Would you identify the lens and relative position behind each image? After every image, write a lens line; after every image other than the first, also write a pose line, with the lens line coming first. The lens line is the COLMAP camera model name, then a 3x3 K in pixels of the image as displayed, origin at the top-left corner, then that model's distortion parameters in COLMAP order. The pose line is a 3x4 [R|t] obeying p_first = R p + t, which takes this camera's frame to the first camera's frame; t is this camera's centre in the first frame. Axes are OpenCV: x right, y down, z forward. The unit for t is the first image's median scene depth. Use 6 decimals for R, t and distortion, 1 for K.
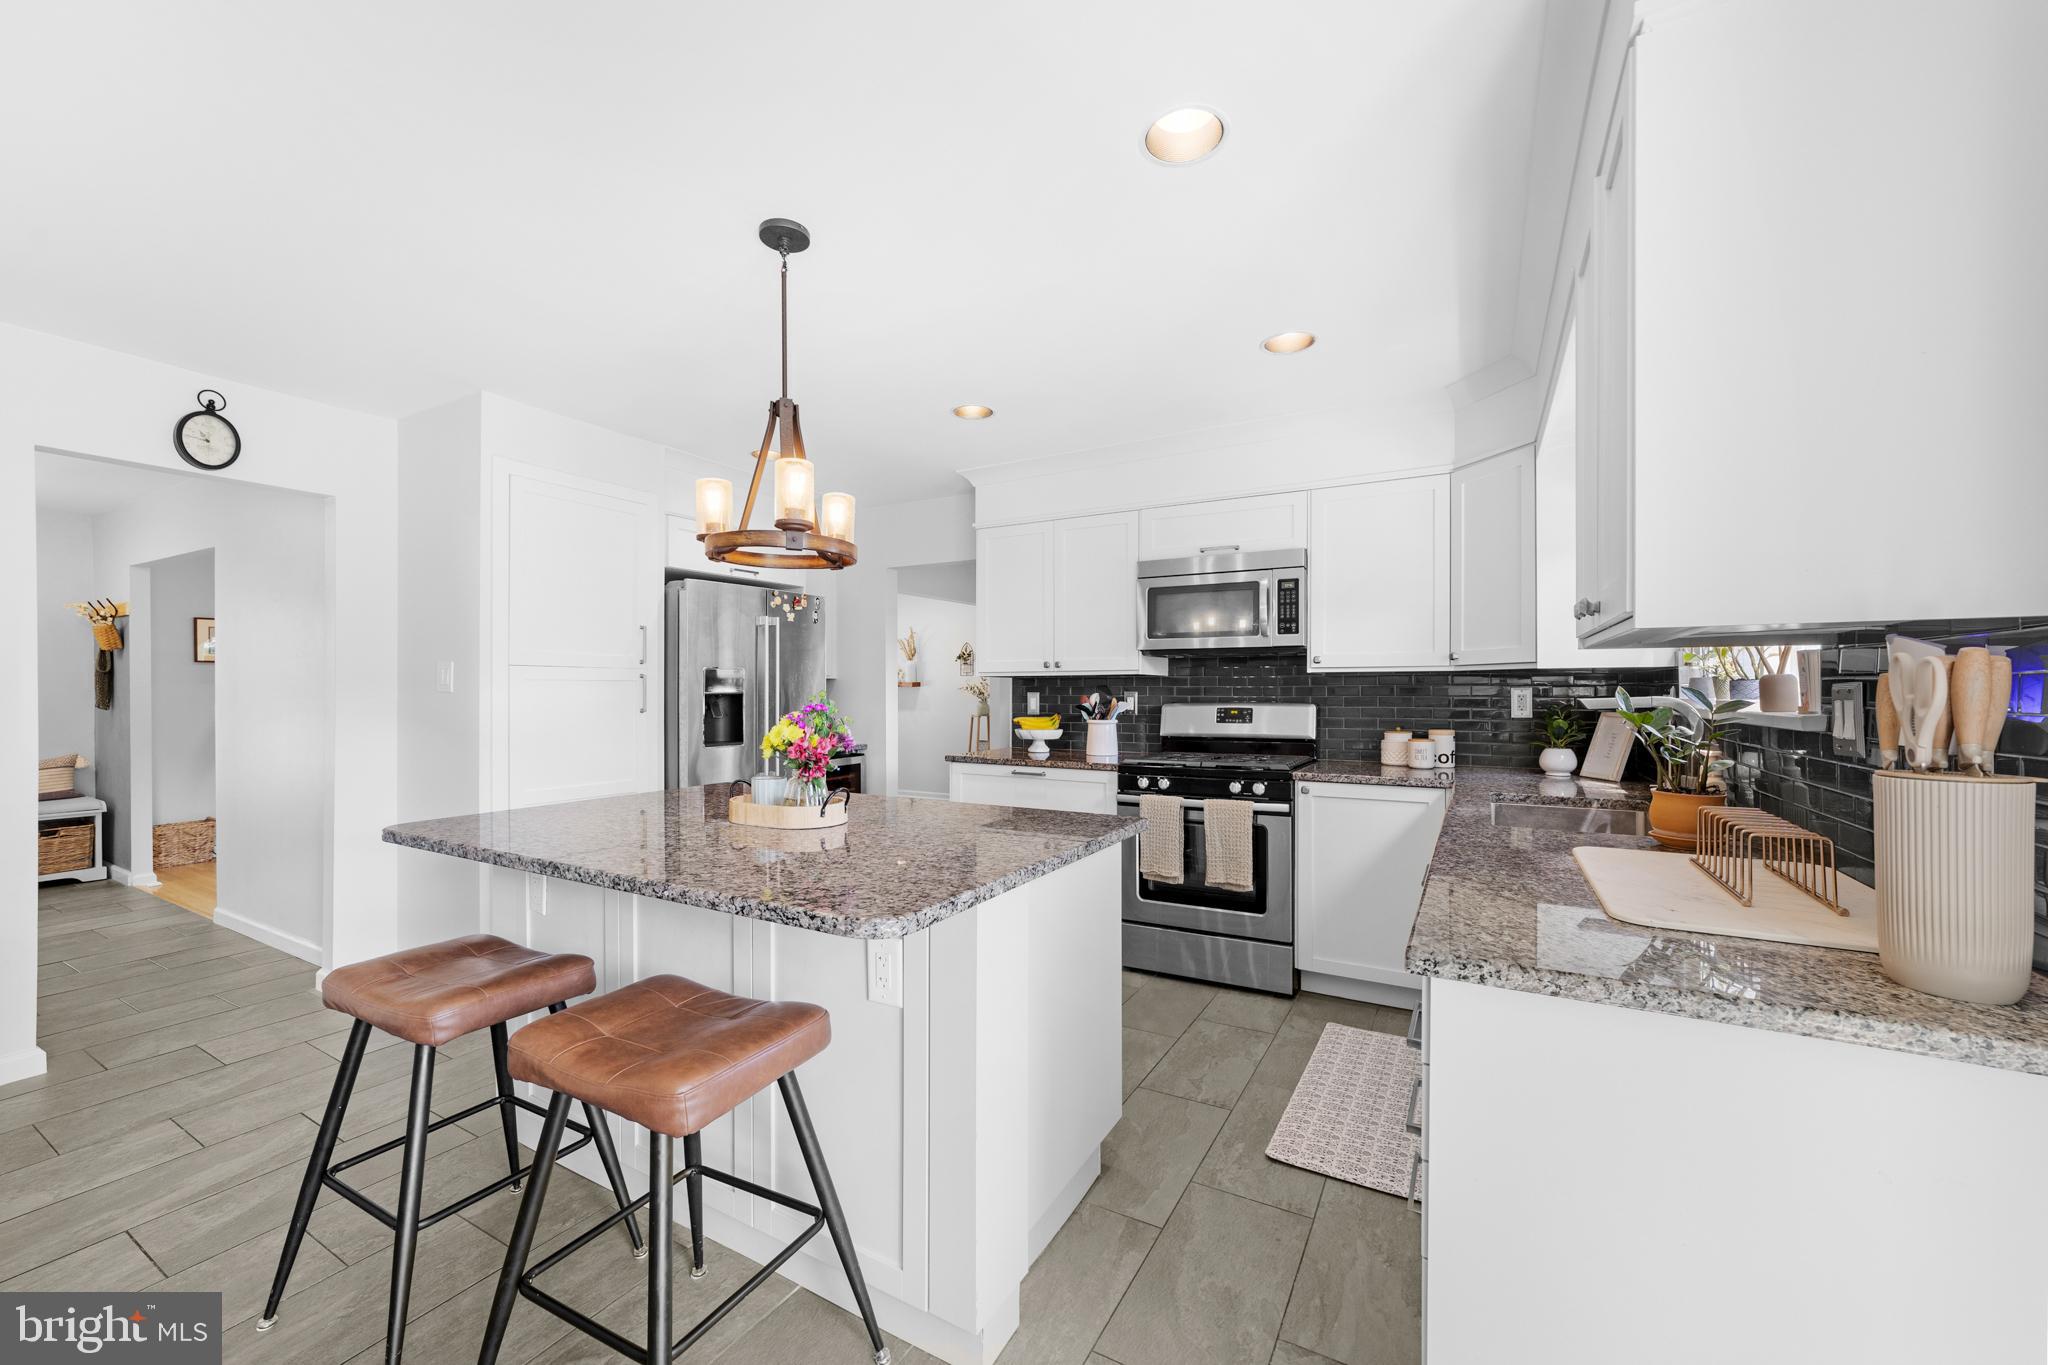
lens RADIAL K [[805.3, 0, 1025.1], [0, 805.3, 690.2], [0, 0, 1]] dist [-0.001006, -0.000090]
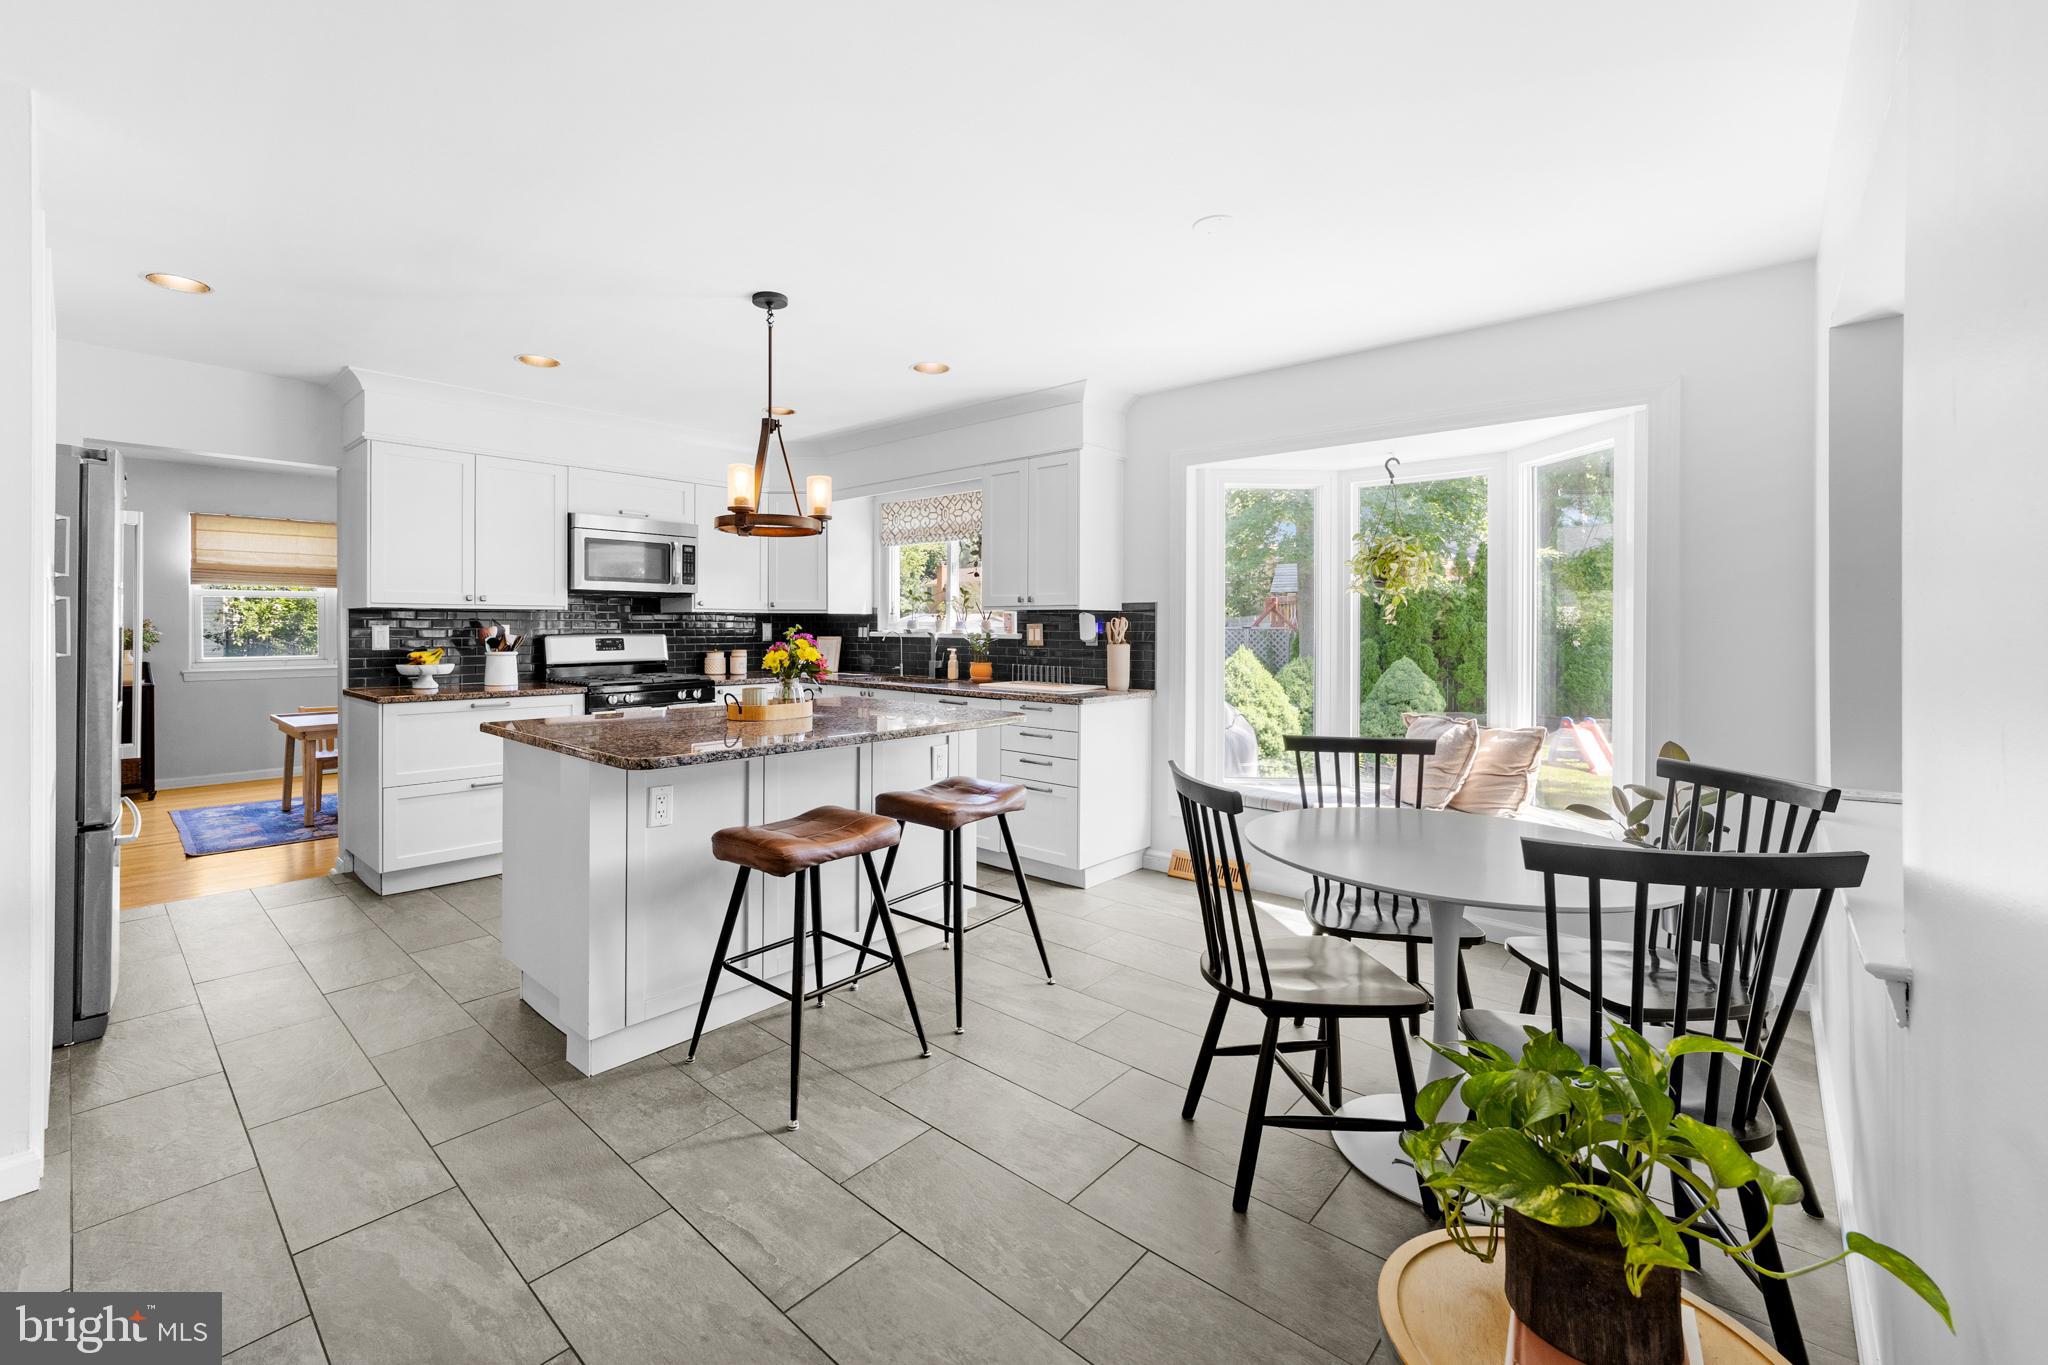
lens RADIAL K [[846.6, 0, 939.5], [0, 846.6, 622.0], [0, 0, 1]] dist [-0.023111, 0.000161]
pose [[0.249116, 0.004486, 0.968463, -0.980661], [-0.004625, 0.999983, -0.003442, -0.000753], [-0.968463, -0.003622, 0.249133, 0.206053]]
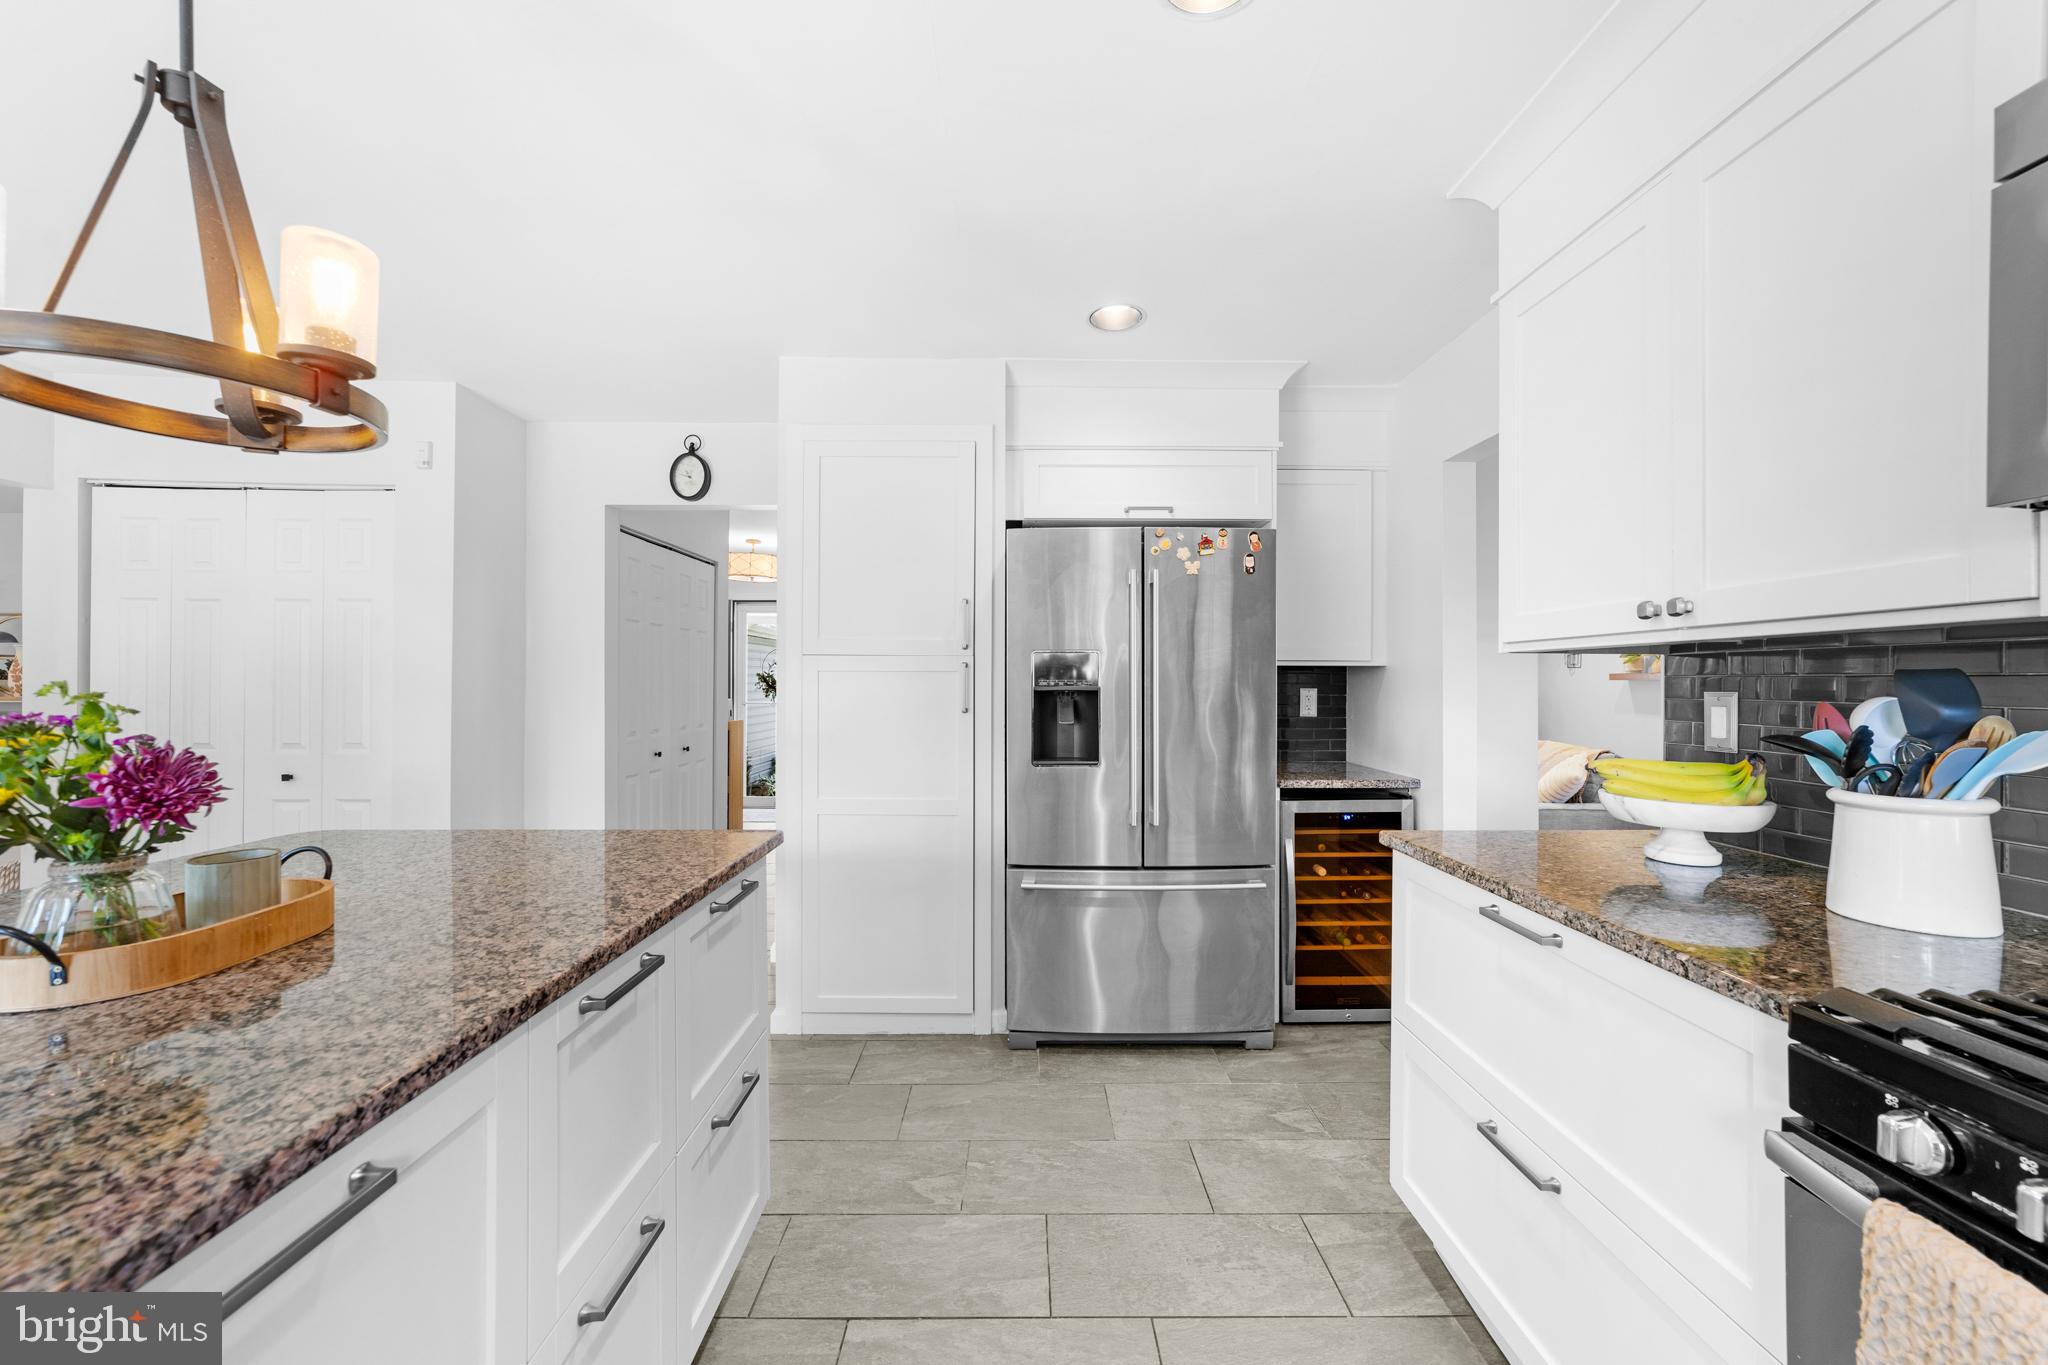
lens RADIAL K [[782.1, 0, 1024.3], [0, 782.1, 685.6], [0, 0, 1]] dist [-0.001479, 0.000032]
pose [[0.498009, 0.002705, -0.867168, 0.208755], [0.000219, 0.999995, 0.003245, -0.001410], [0.867172, -0.001806, 0.498006, 0.718045]]
